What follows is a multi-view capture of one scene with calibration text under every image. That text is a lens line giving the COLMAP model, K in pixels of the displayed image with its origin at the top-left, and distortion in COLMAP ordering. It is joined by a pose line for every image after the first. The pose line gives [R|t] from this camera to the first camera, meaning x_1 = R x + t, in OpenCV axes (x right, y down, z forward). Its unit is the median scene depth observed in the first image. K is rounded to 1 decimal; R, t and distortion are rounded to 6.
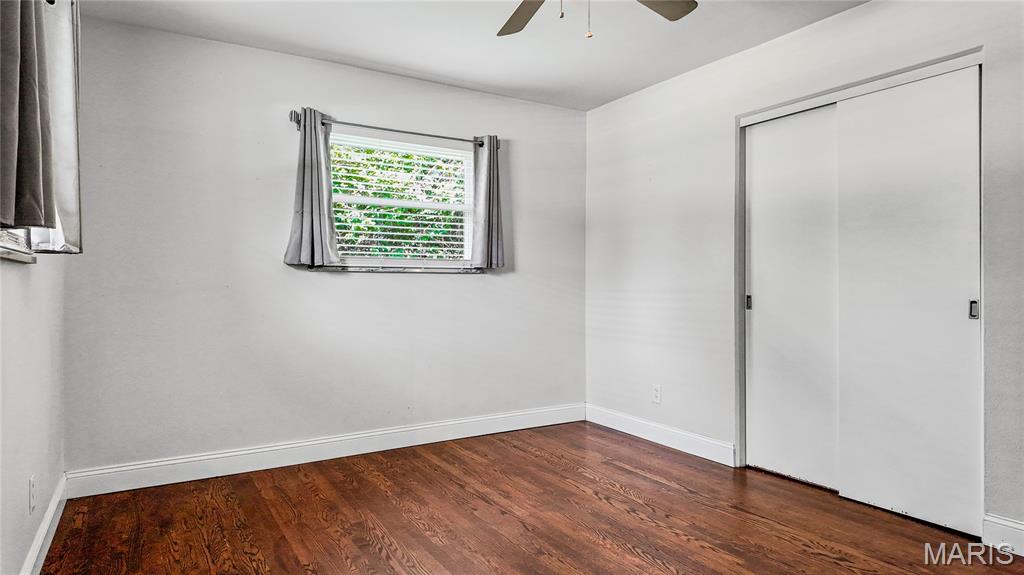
lens RADIAL K [[605.6, 0, 514.5], [0, 605.6, 281.6], [0, 0, 1]] dist [0.139547, -0.164464]
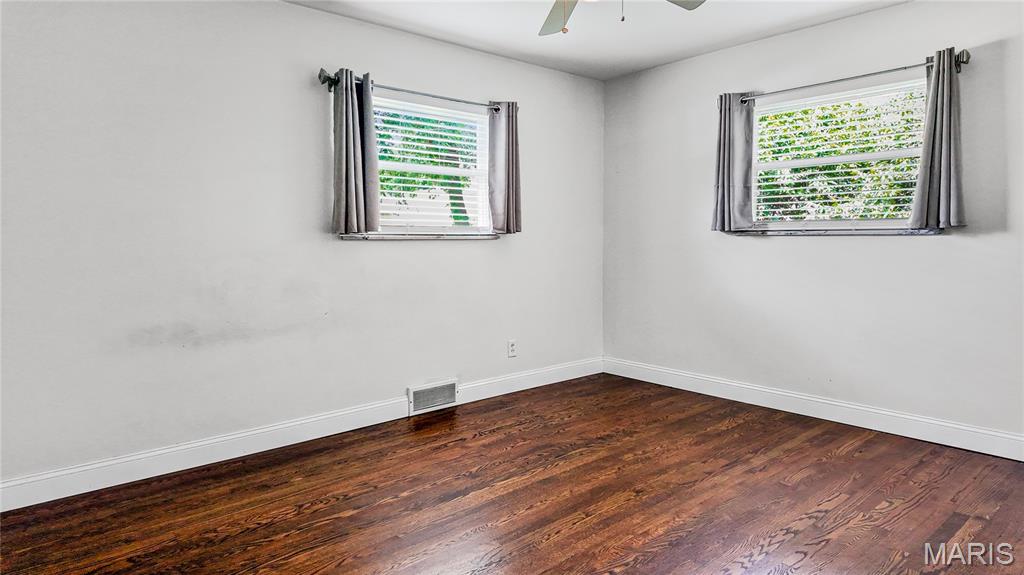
lens RADIAL K [[591.7, 0, 512.0], [0, 591.7, 287.5], [0, 0, 1]] dist [-0.003085, -0.000964]
pose [[0.173481, 0.073836, -0.982066, 0.711927], [-0.002216, 0.997212, 0.074583, -0.001786], [0.984835, -0.010763, 0.173161, 0.423524]]
